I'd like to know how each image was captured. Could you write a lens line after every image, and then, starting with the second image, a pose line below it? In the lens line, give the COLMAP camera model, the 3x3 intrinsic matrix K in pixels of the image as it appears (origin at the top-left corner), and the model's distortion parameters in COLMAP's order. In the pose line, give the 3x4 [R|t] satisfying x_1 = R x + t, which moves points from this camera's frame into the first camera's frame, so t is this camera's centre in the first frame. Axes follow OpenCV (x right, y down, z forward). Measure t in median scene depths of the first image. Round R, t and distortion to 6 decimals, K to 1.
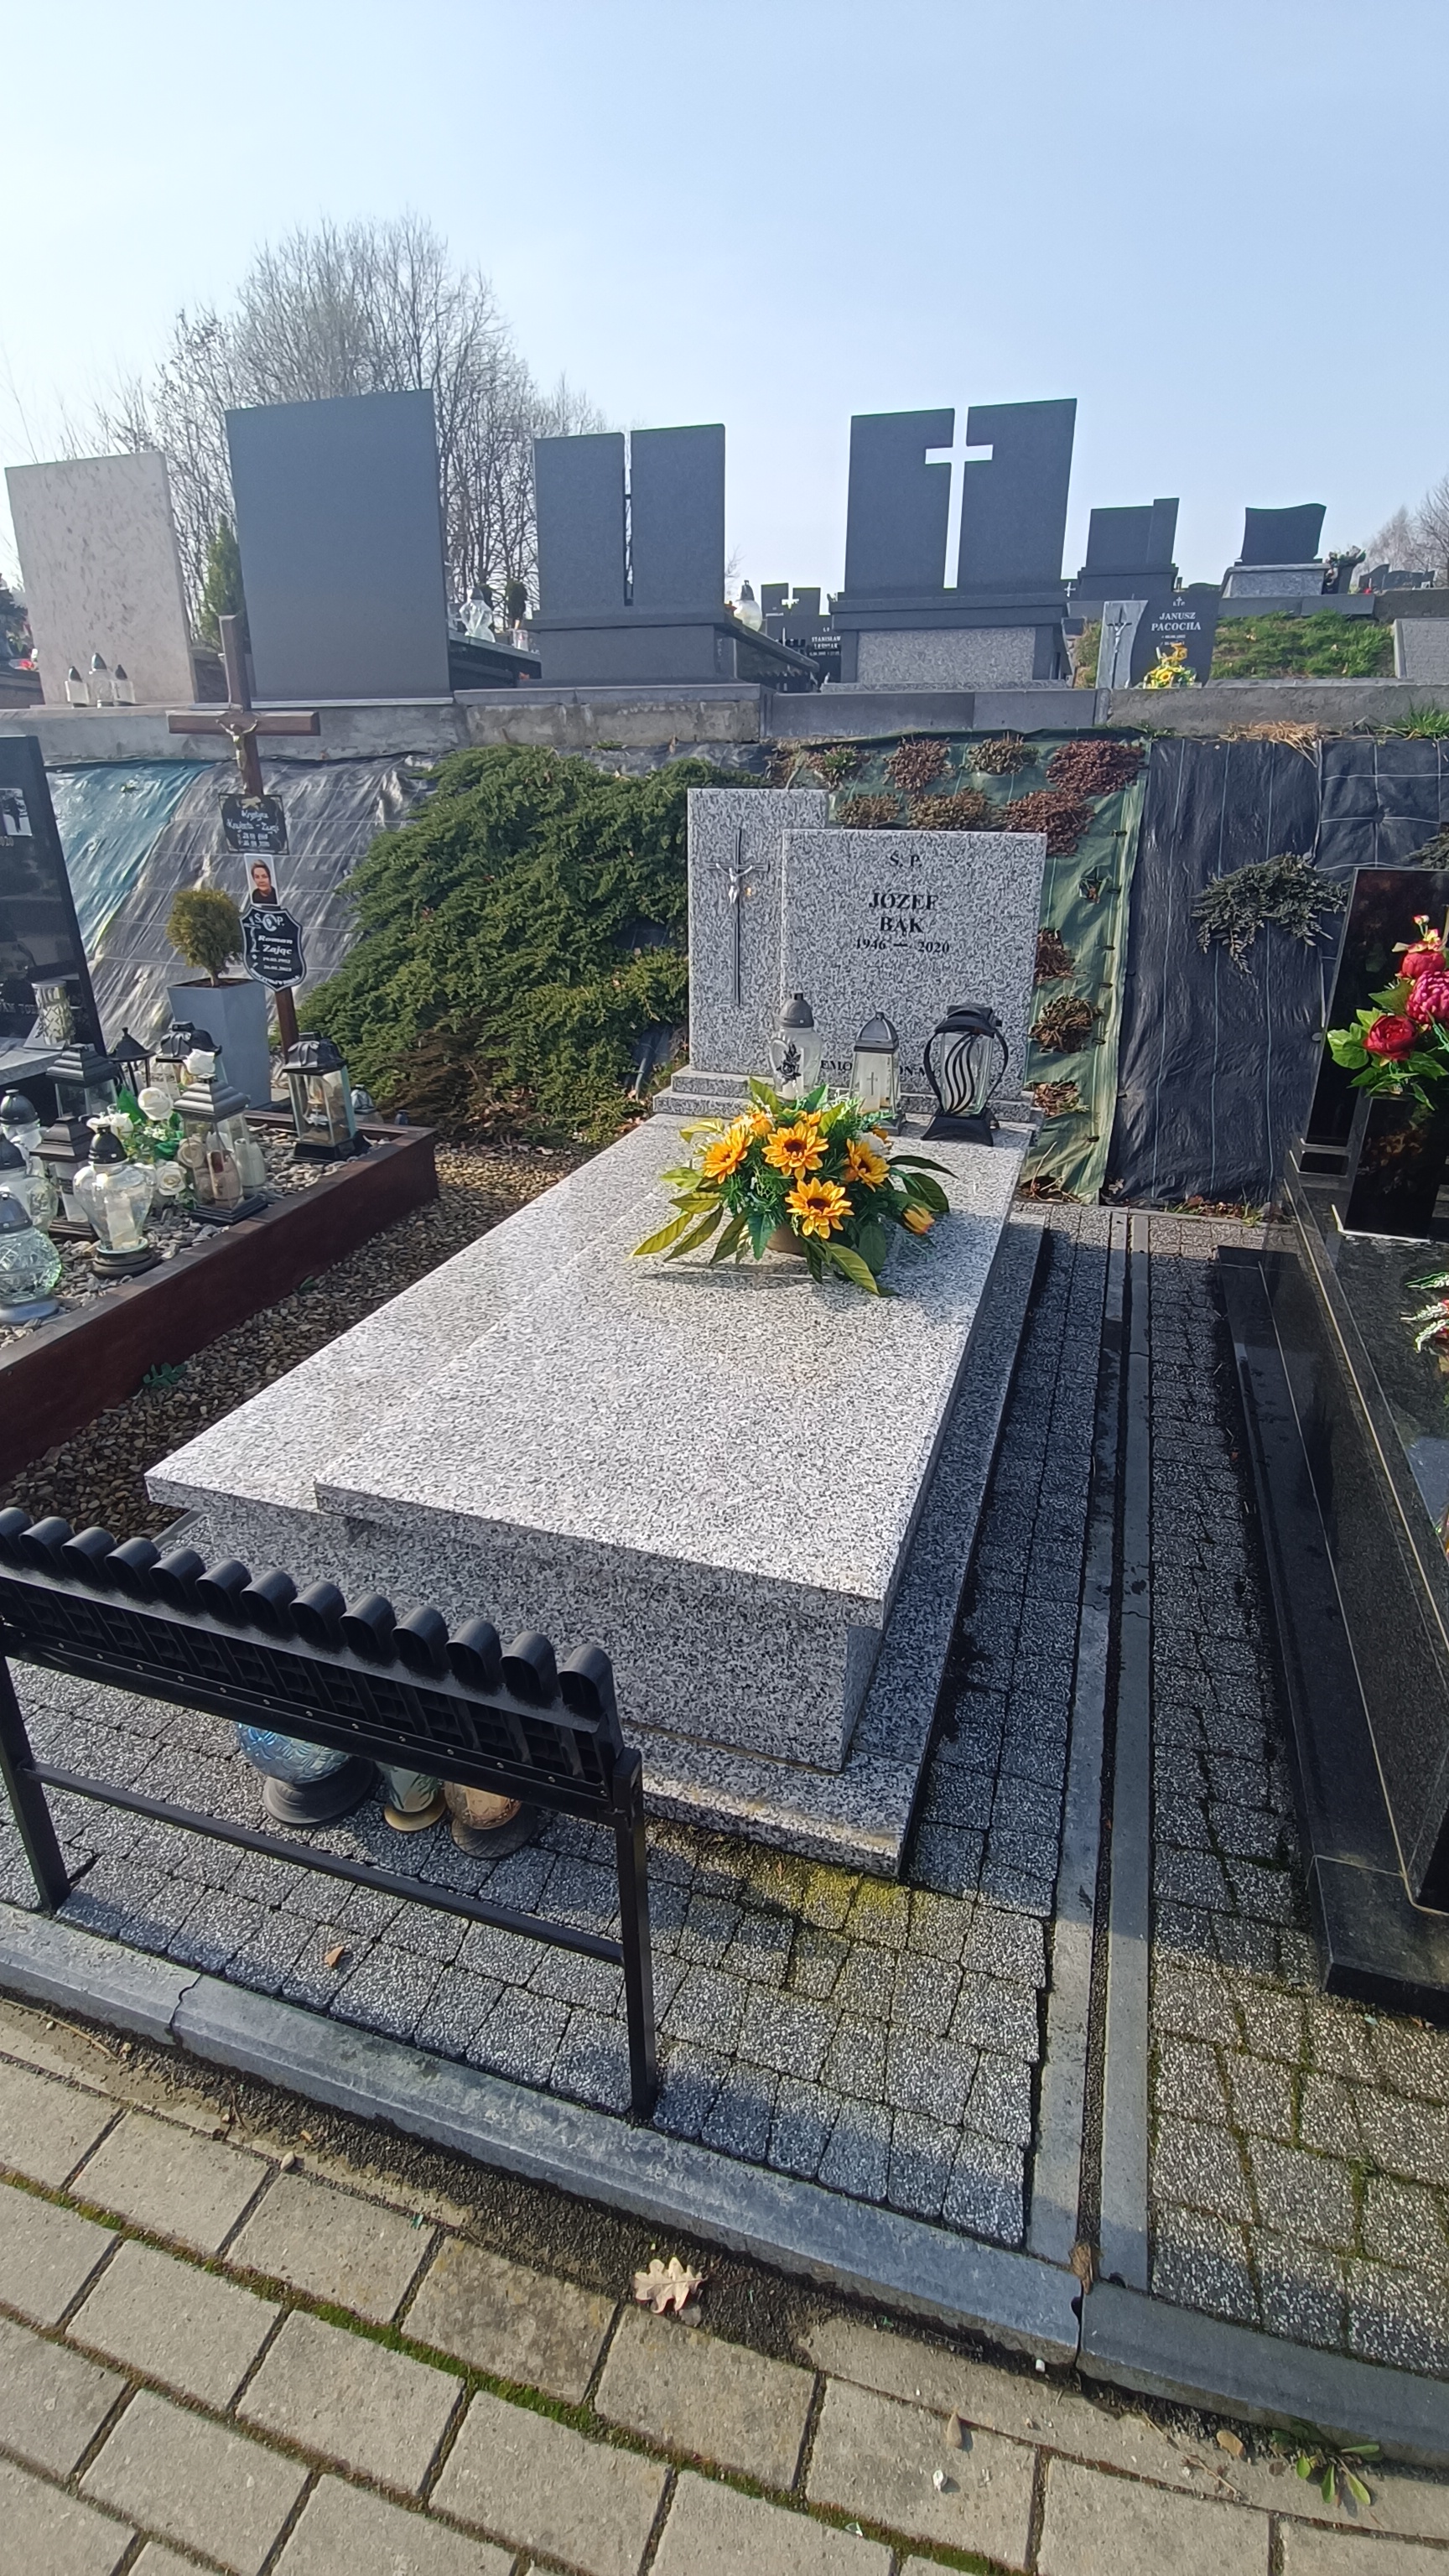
lens RADIAL K [[1180.6, 0, 724.5], [0, 1180.6, 1288.0], [0, 0, 1]] dist [-0.031720, 0.000187]
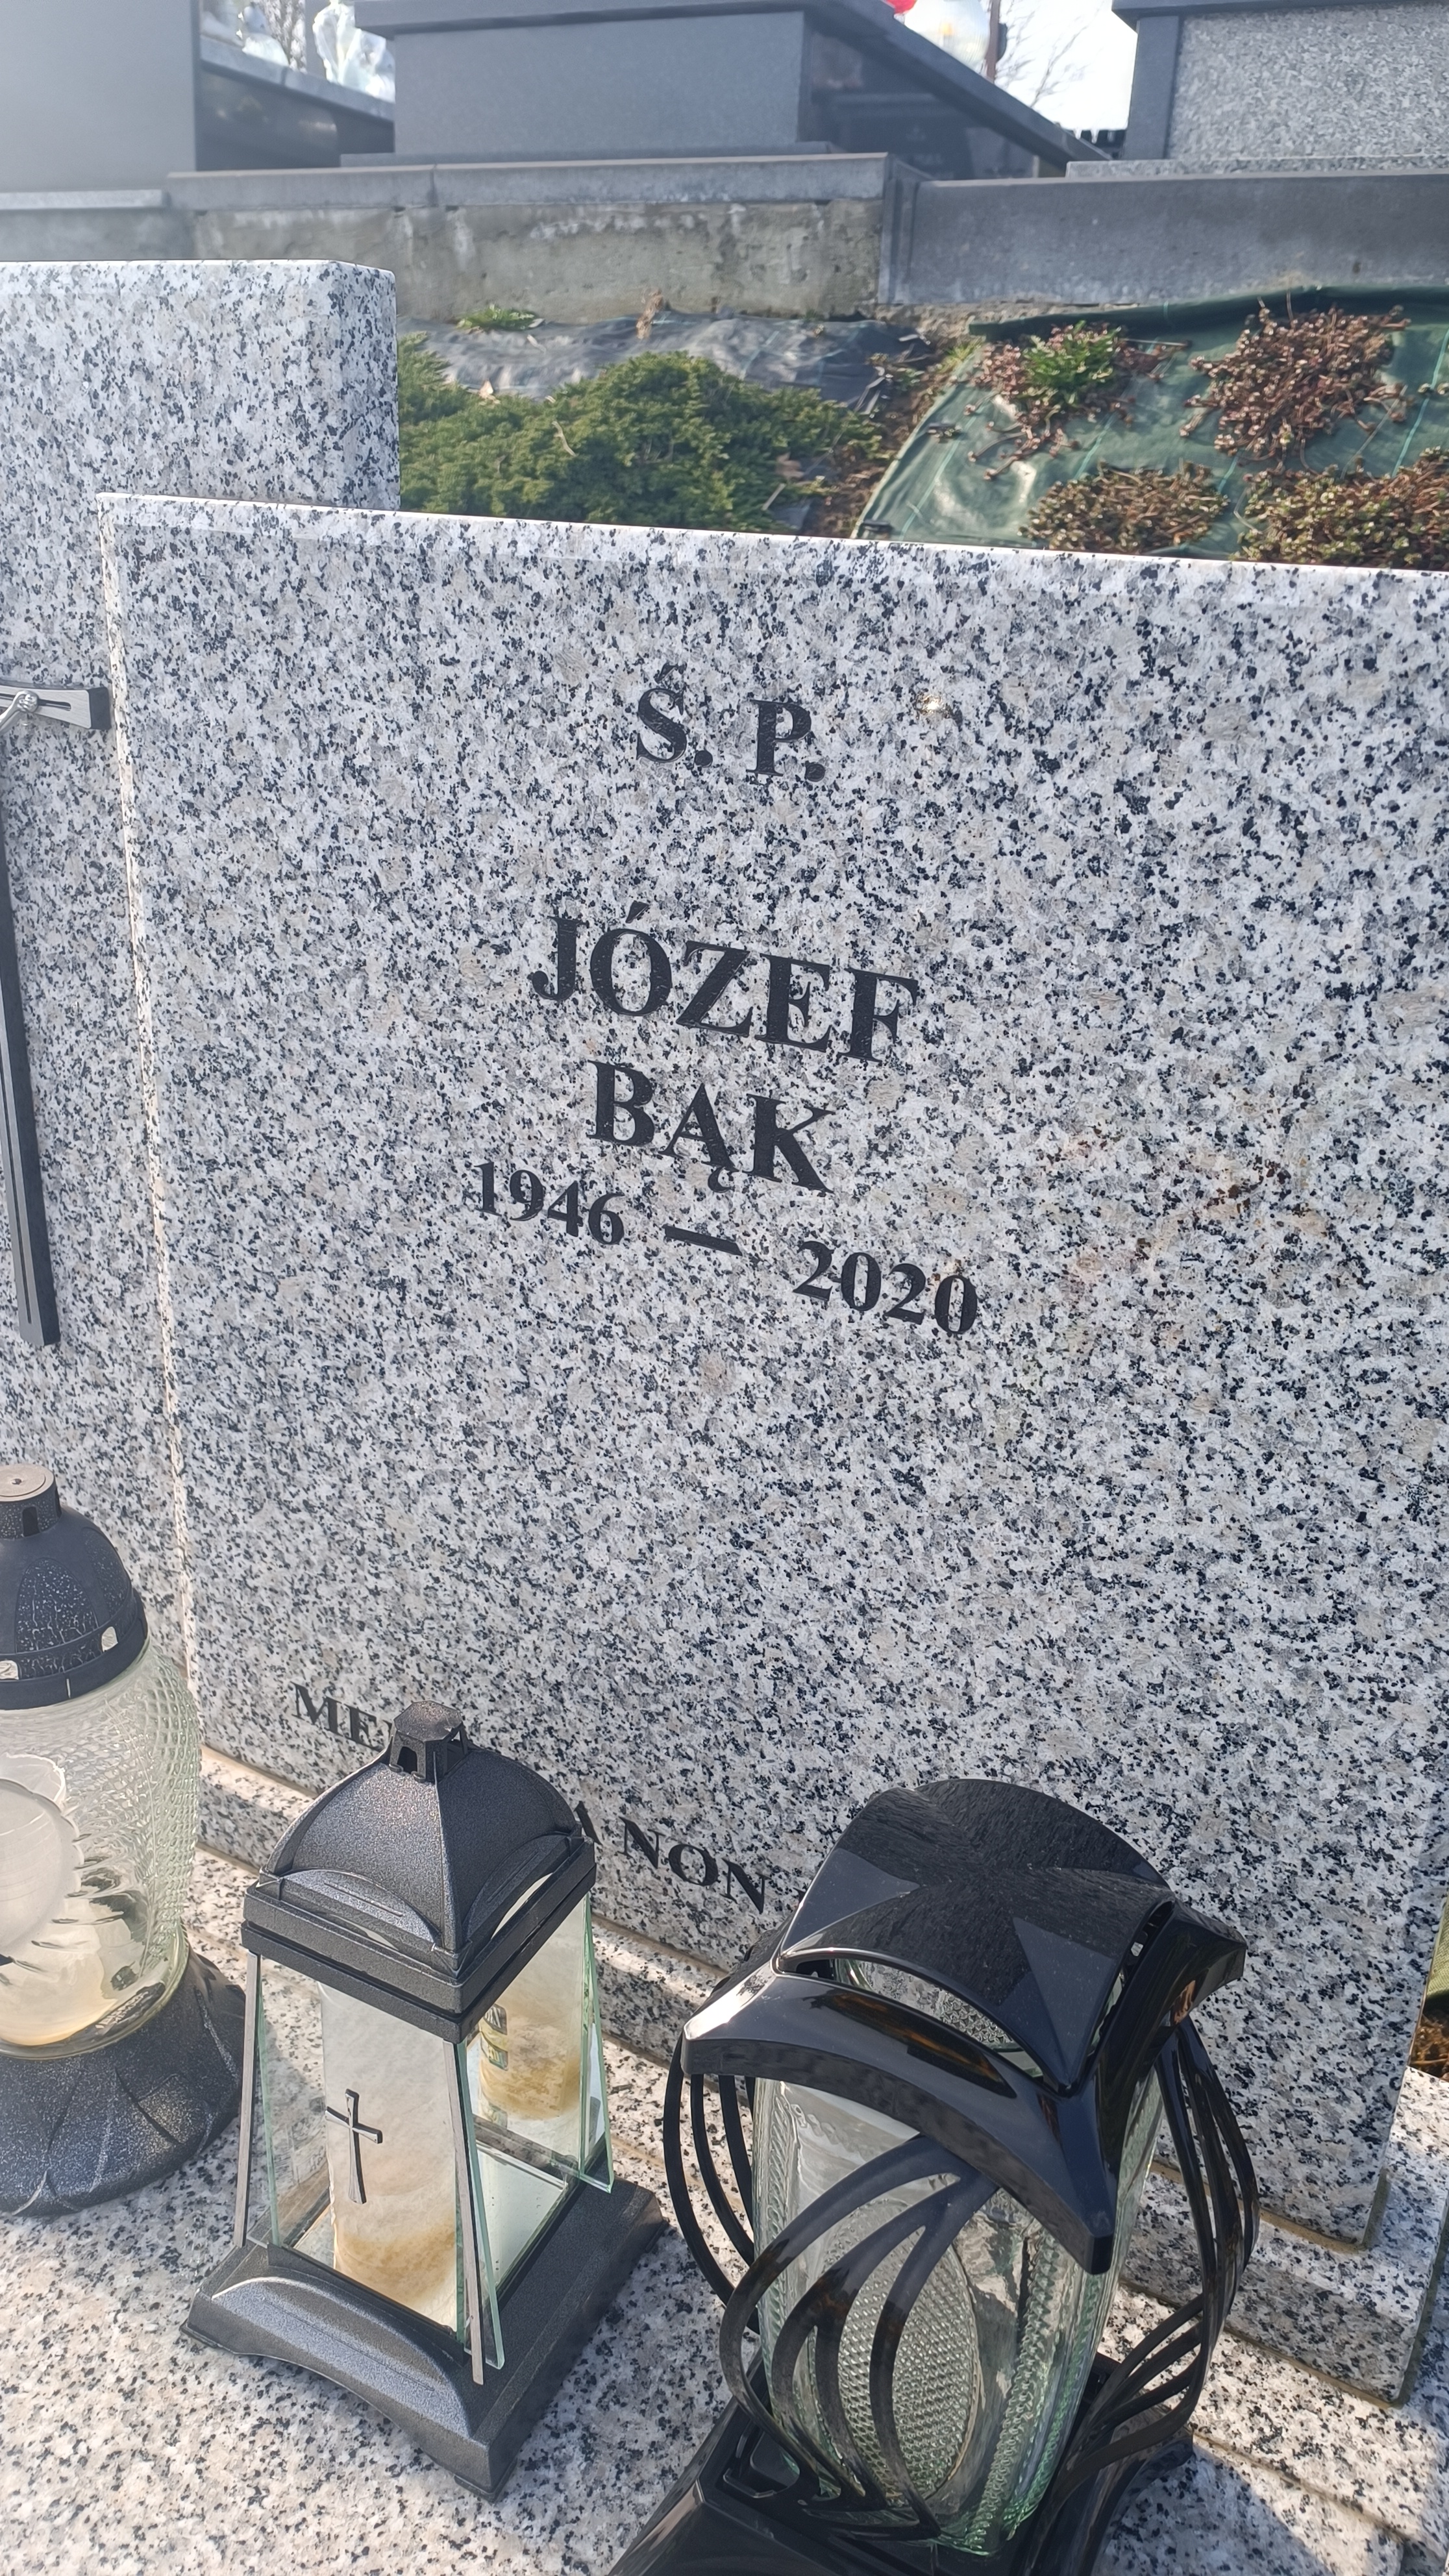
lens RADIAL K [[1888.6, 0, 724.5], [0, 1888.6, 1288.0], [0, 0, 1]] dist [0.001772, -0.005000]
pose [[0.981943, 0.111078, -0.153130, 0.113909], [-0.112202, 0.993685, 0.001308, -0.167813], [0.152309, 0.015897, 0.988205, 0.435569]]
